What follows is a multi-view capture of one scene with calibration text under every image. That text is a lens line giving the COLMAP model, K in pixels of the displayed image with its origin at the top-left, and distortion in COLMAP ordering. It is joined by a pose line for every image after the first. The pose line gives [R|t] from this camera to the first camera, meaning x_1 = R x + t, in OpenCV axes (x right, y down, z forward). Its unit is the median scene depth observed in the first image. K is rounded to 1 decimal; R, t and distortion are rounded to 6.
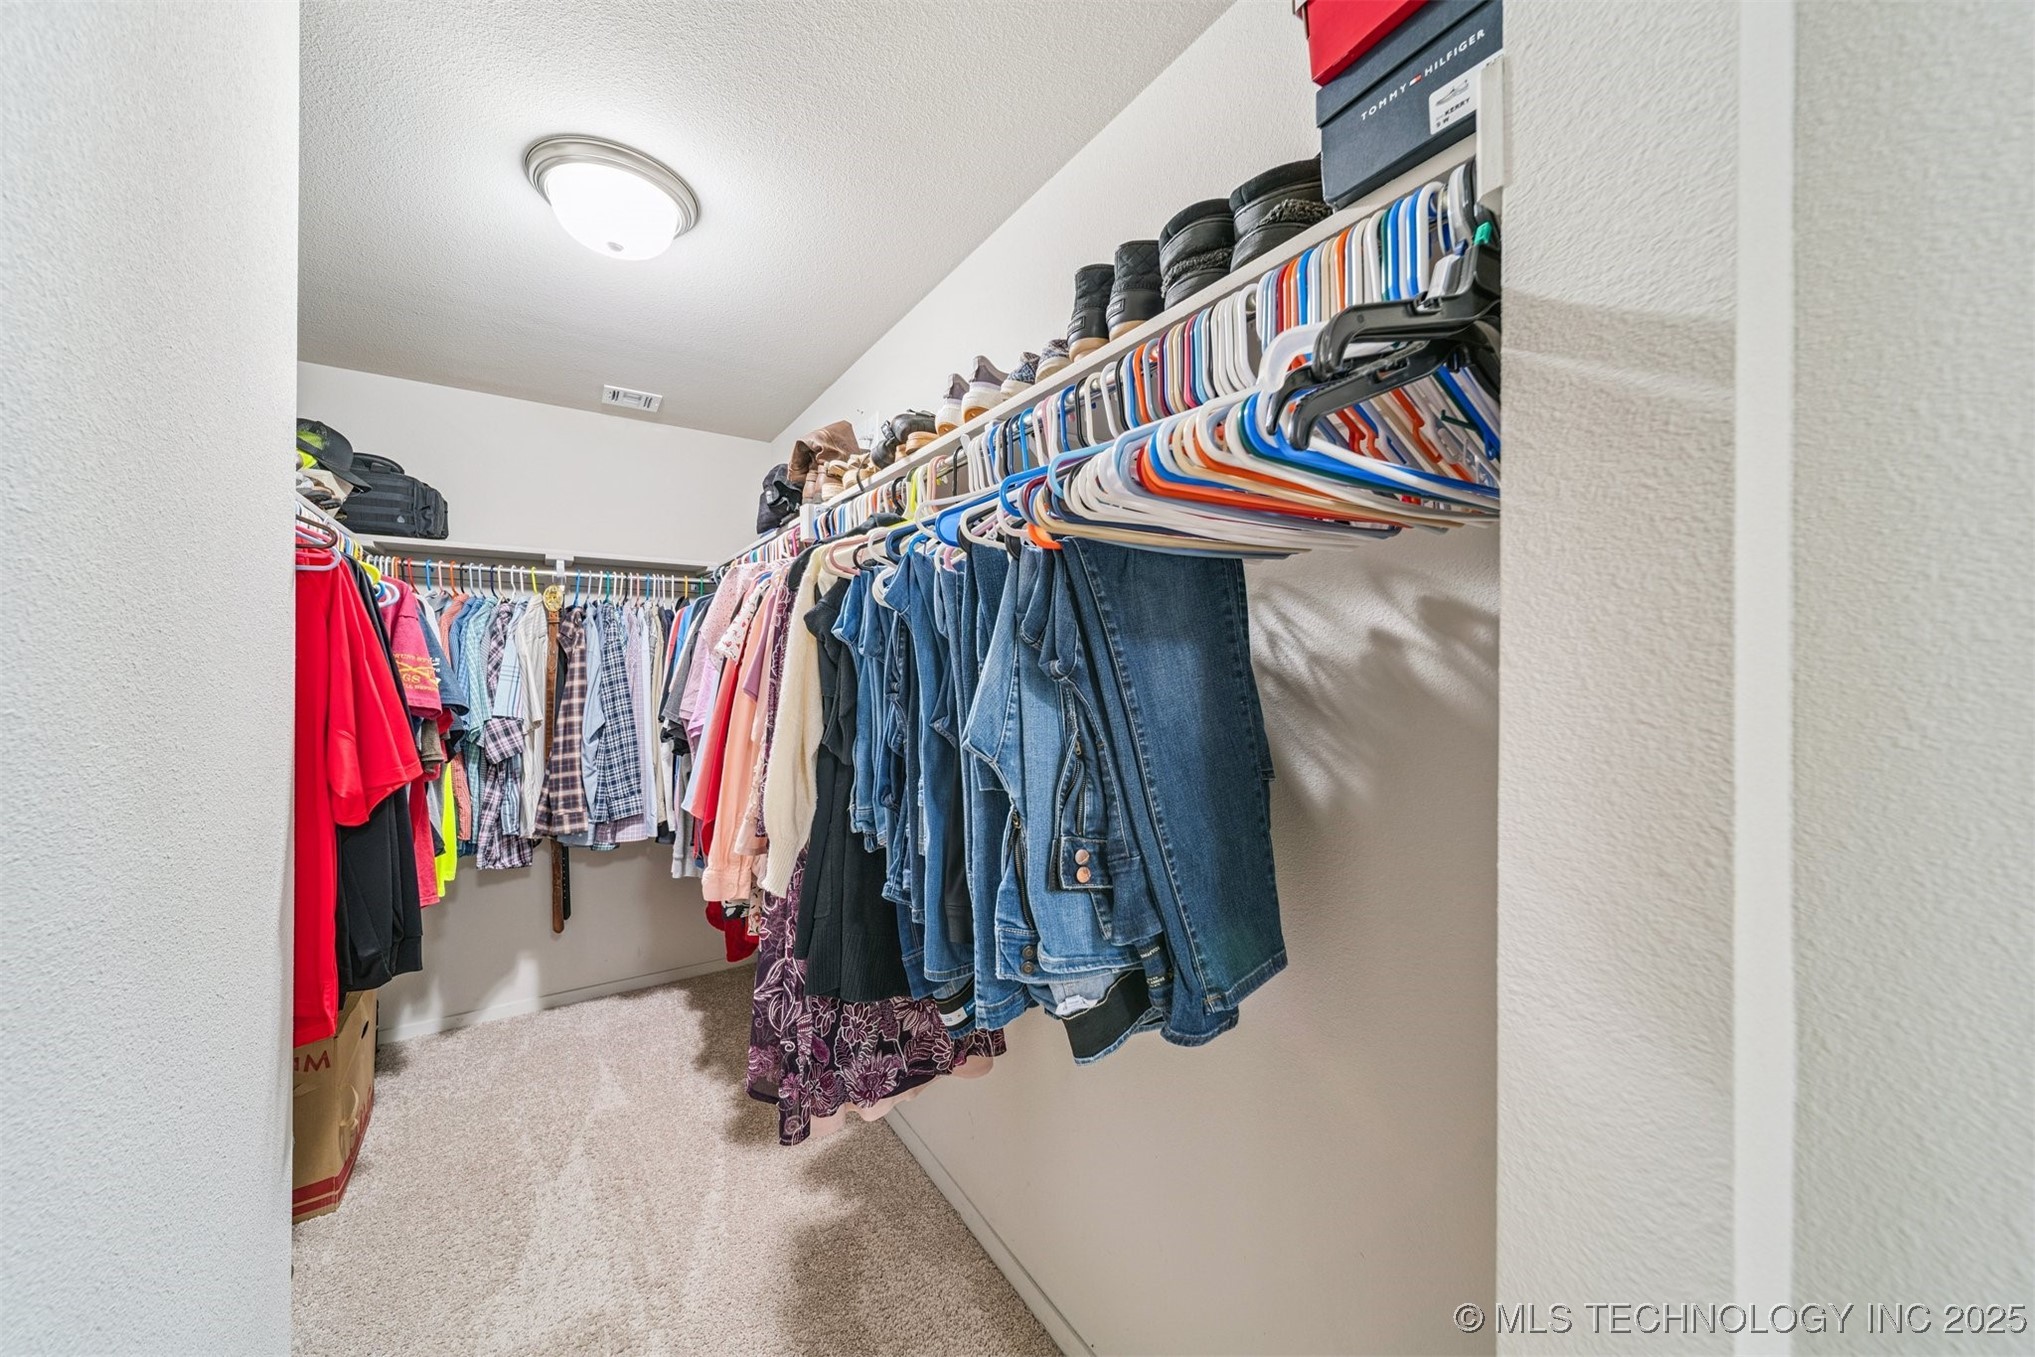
lens RADIAL K [[736.9, 0, 1019.6], [0, 736.9, 666.0], [0, 0, 1]] dist [0.007369, -0.000120]
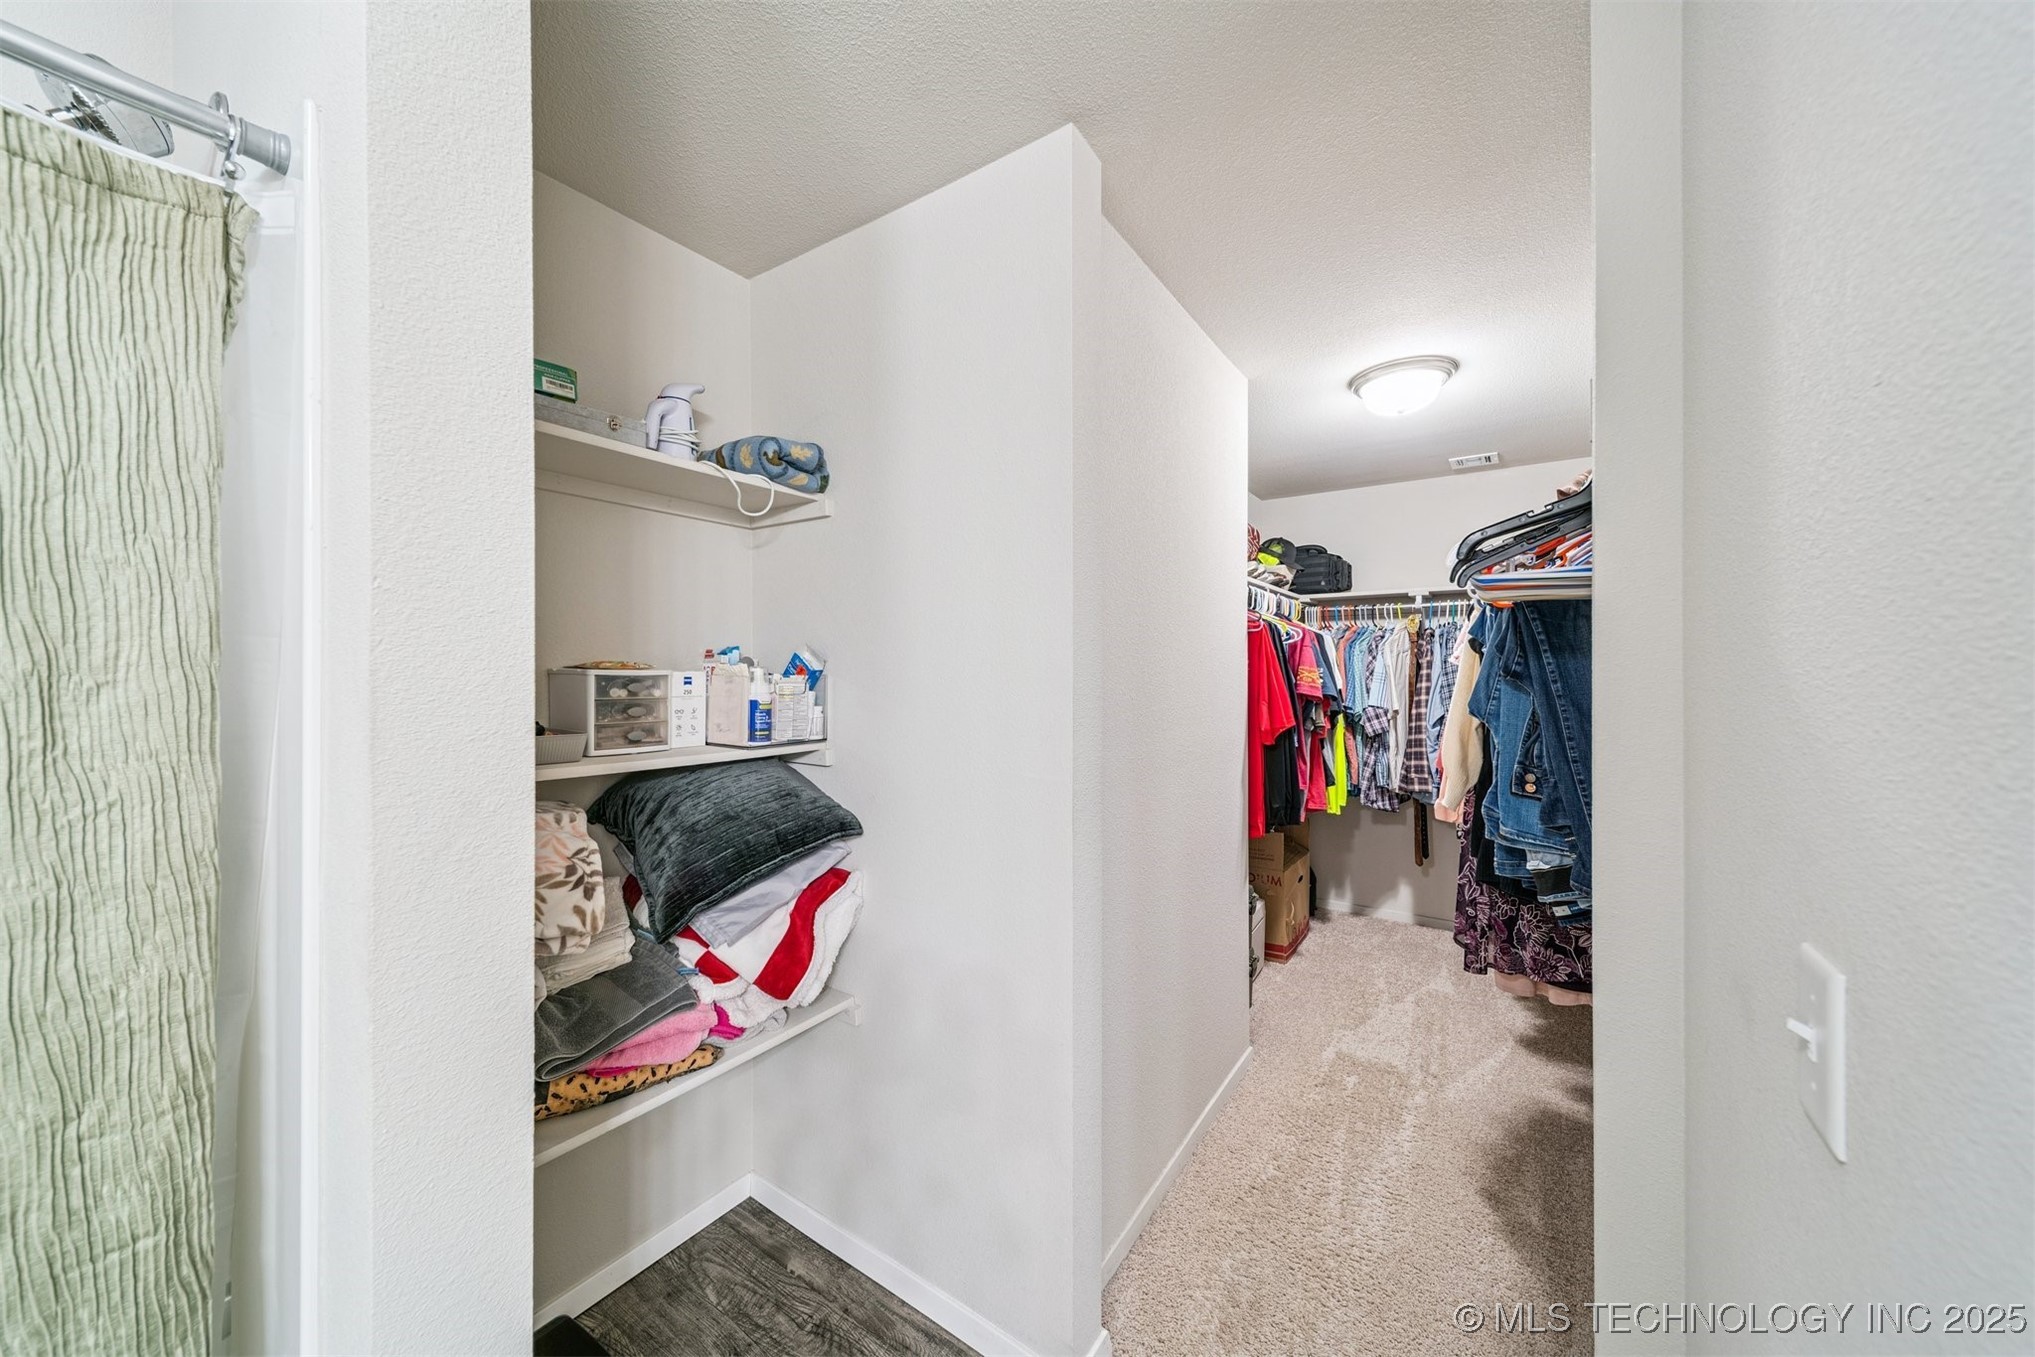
lens RADIAL K [[736.9, 0, 1009.2], [0, 736.9, 676.8], [0, 0, 1]] dist [0.007369, -0.000120]
pose [[0.389971, -0.000264, -0.920827, 0.378972], [0.005507, 0.999983, 0.002046, 0.001304], [0.920811, -0.005869, 0.389966, -0.260751]]
